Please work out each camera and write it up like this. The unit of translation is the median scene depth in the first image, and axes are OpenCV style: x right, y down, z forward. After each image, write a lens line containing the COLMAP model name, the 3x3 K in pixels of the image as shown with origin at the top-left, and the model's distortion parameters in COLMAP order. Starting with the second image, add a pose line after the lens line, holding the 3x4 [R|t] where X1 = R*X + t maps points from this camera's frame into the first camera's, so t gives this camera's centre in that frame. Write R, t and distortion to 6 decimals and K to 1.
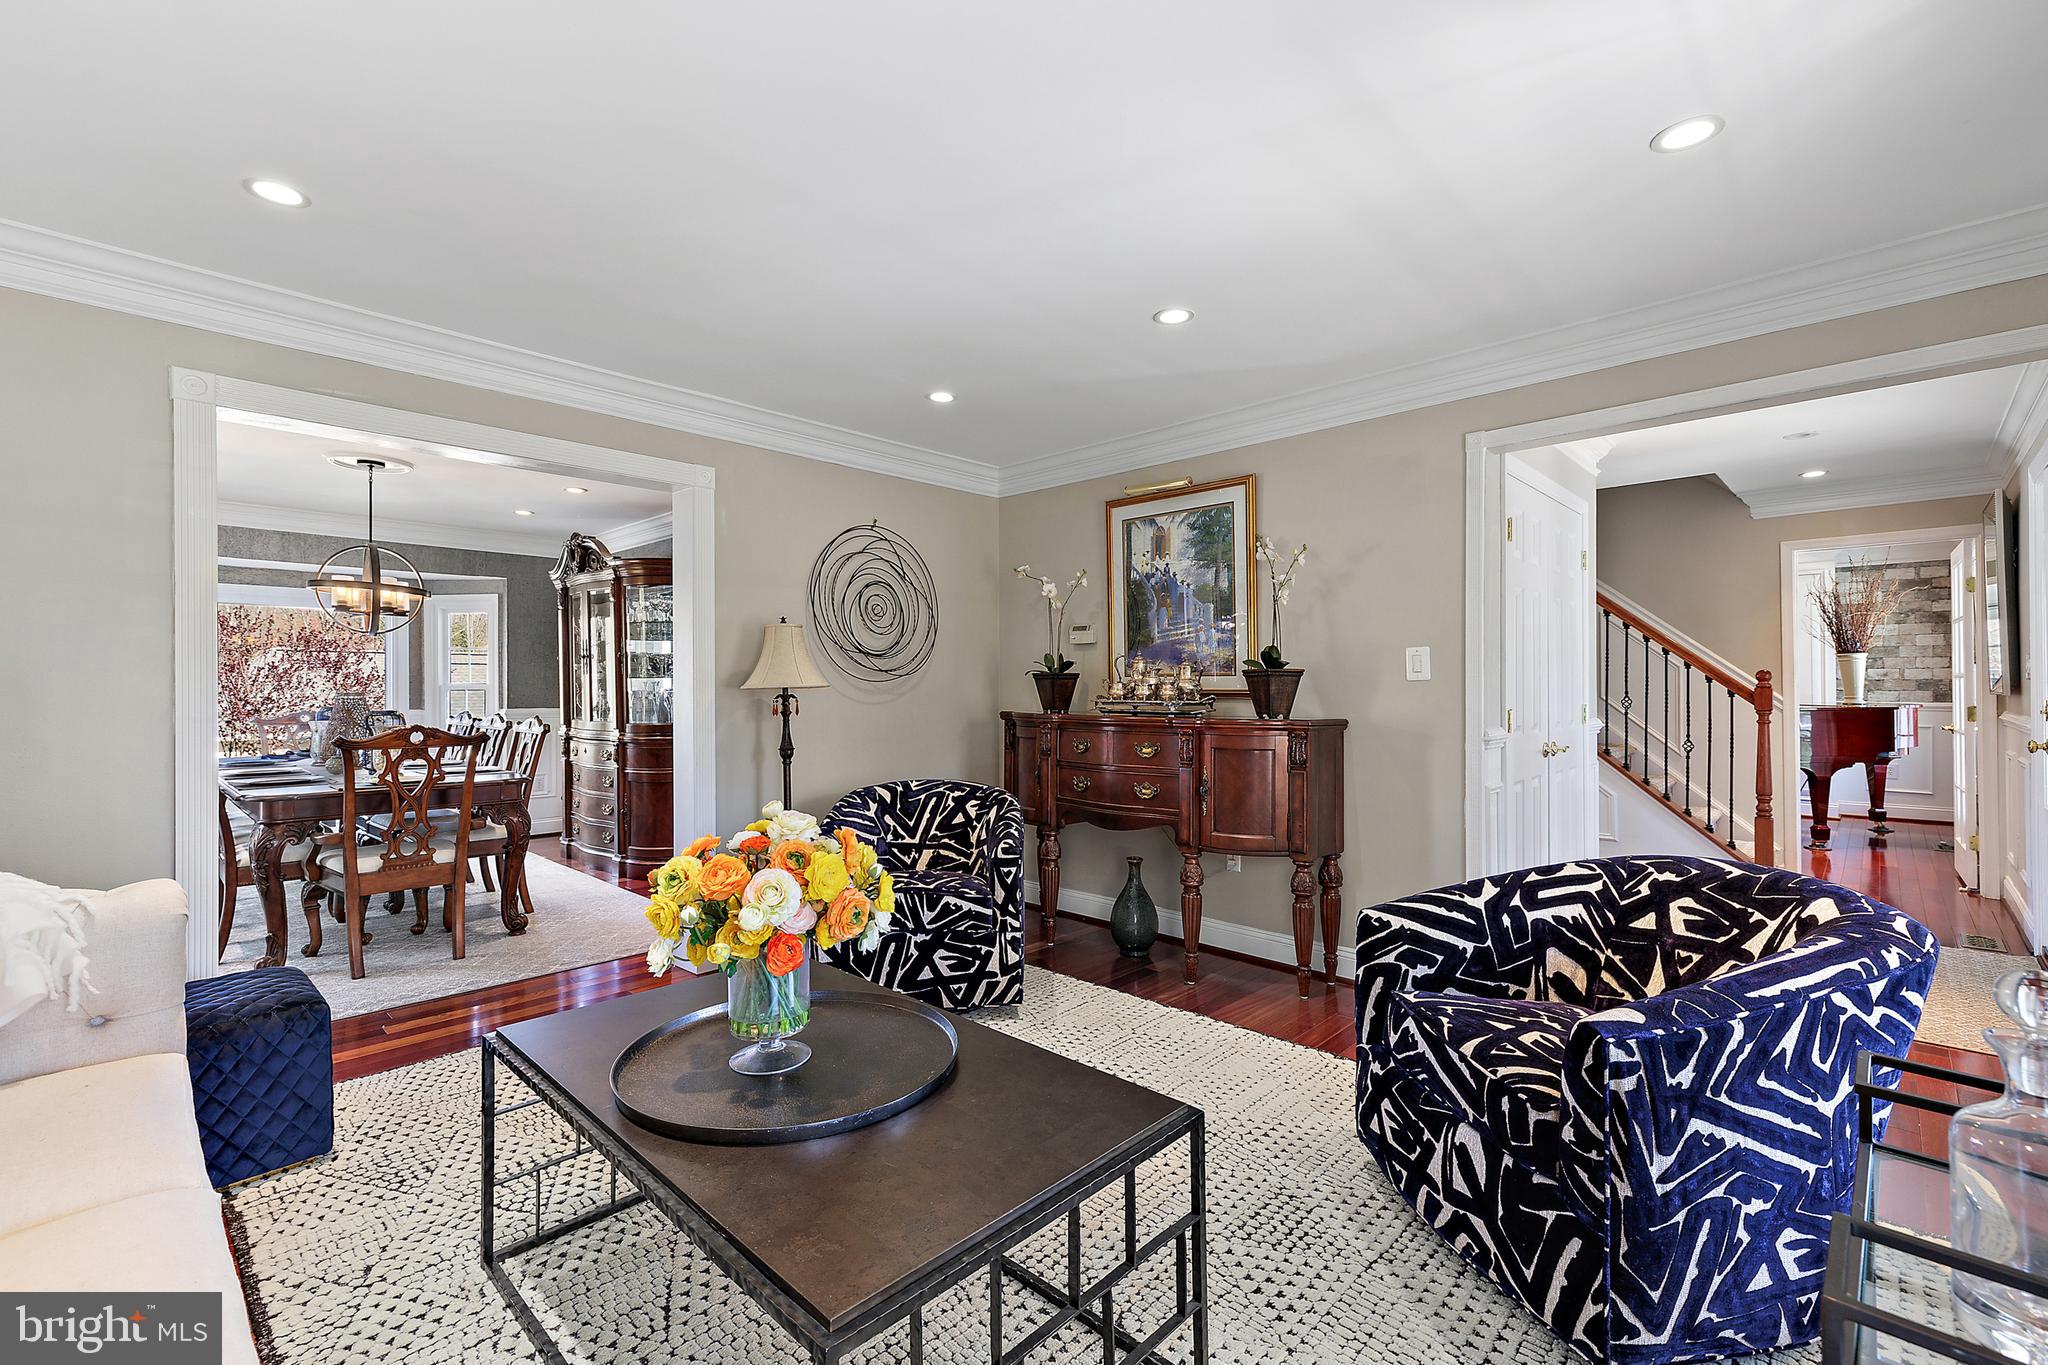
lens RADIAL K [[889.0, 0, 1017.0], [0, 889.0, 678.8], [0, 0, 1]] dist [0.000770, 0.000091]
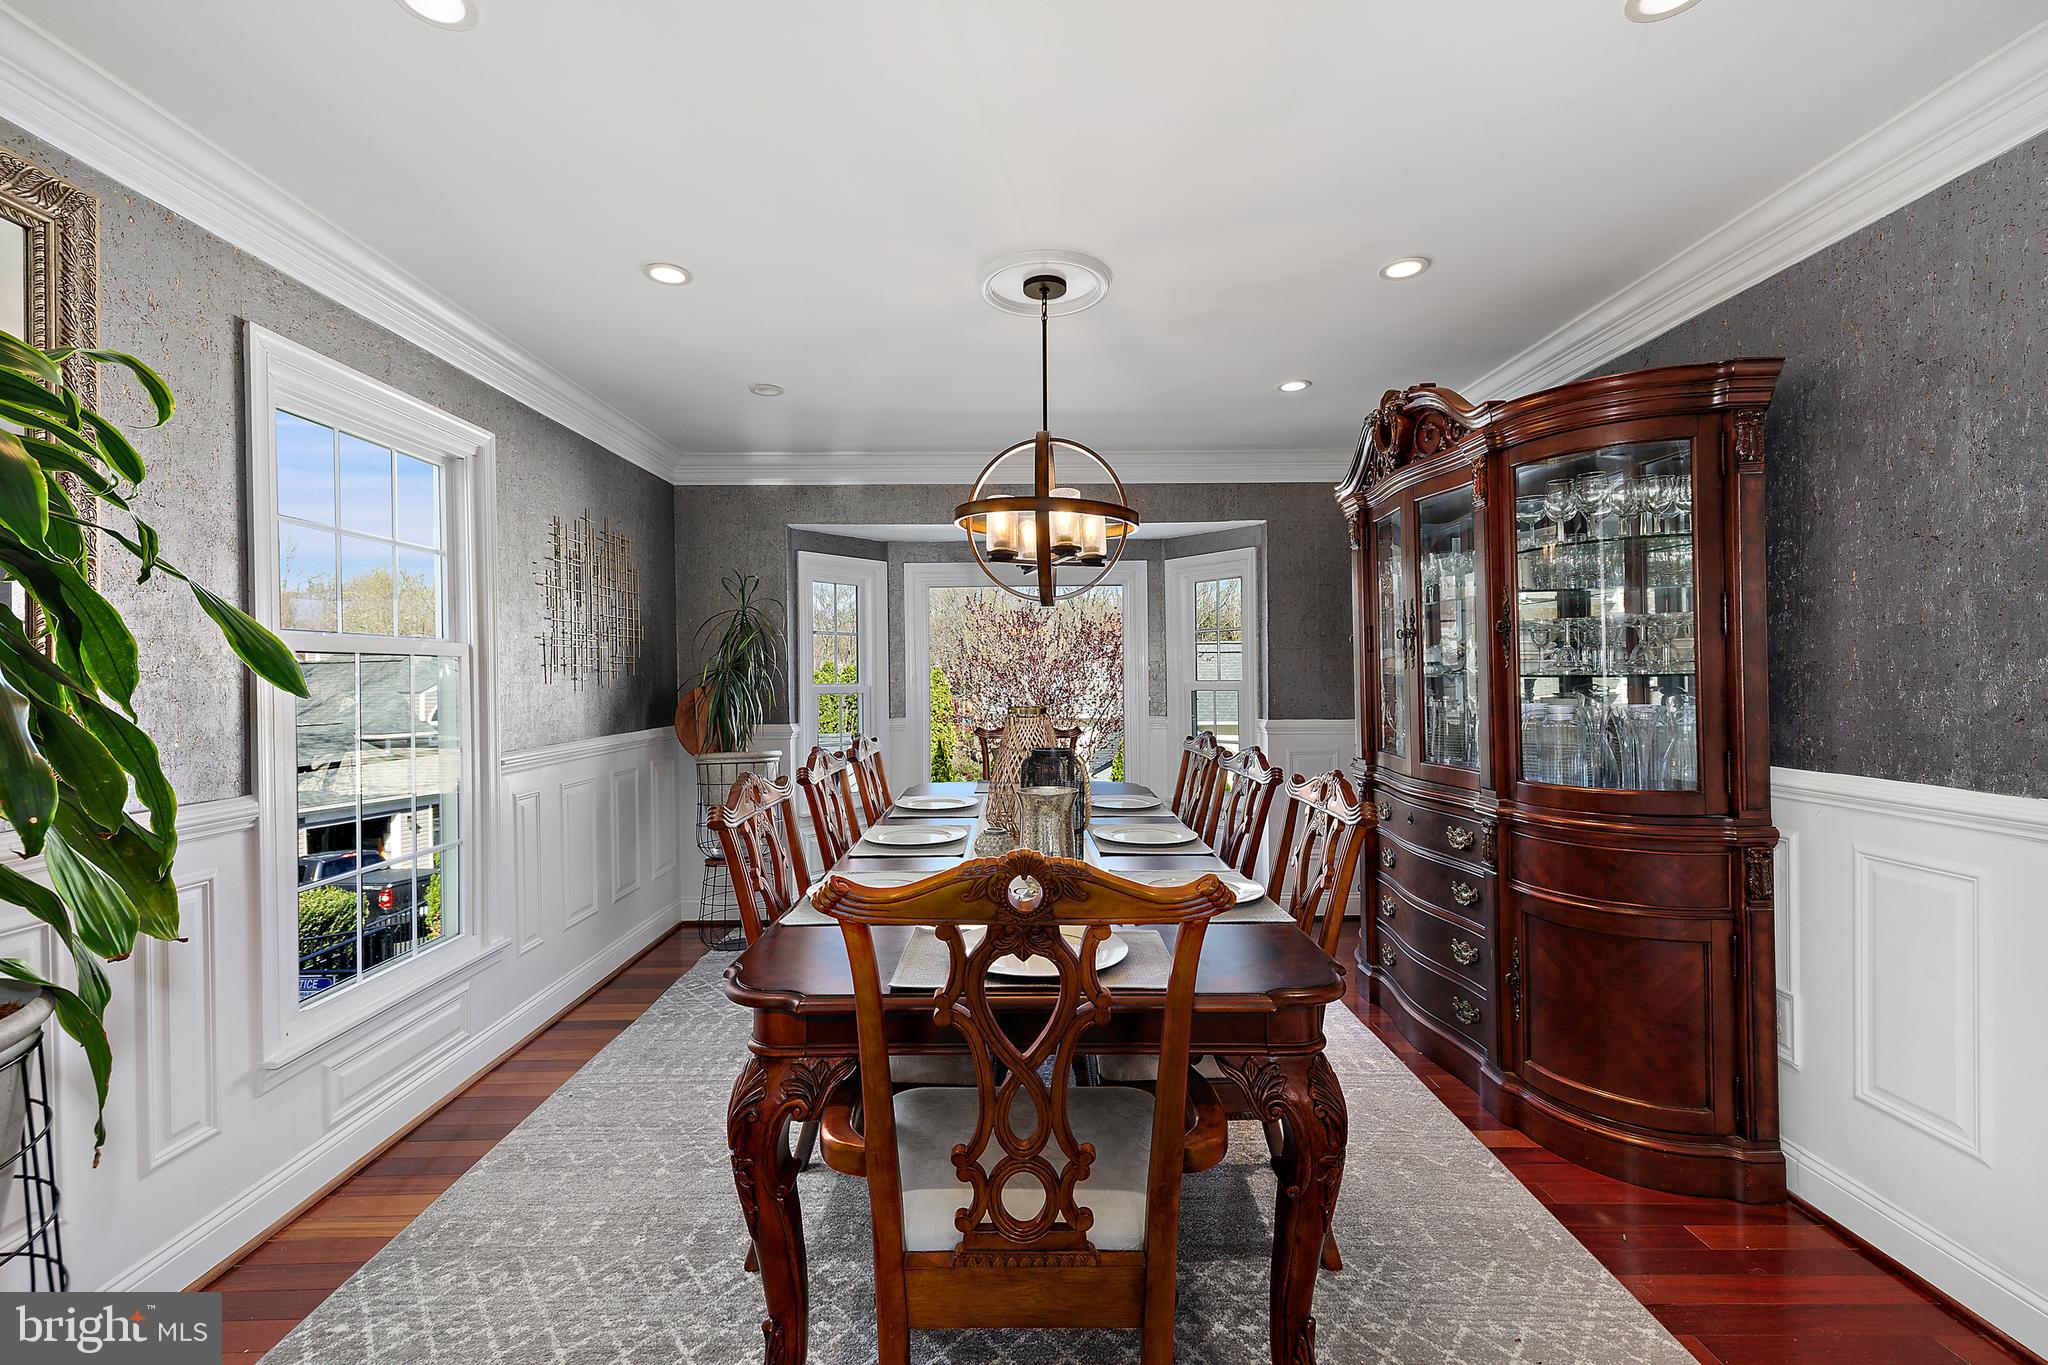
lens RADIAL K [[889.0, 0, 1017.0], [0, 889.0, 678.8], [0, 0, 1]] dist [0.000770, 0.000091]
pose [[0.702975, 0.002912, -0.711208, -0.322408], [0.009926, 0.999854, 0.013904, -0.009869], [0.711145, -0.016834, 0.702844, 0.553178]]
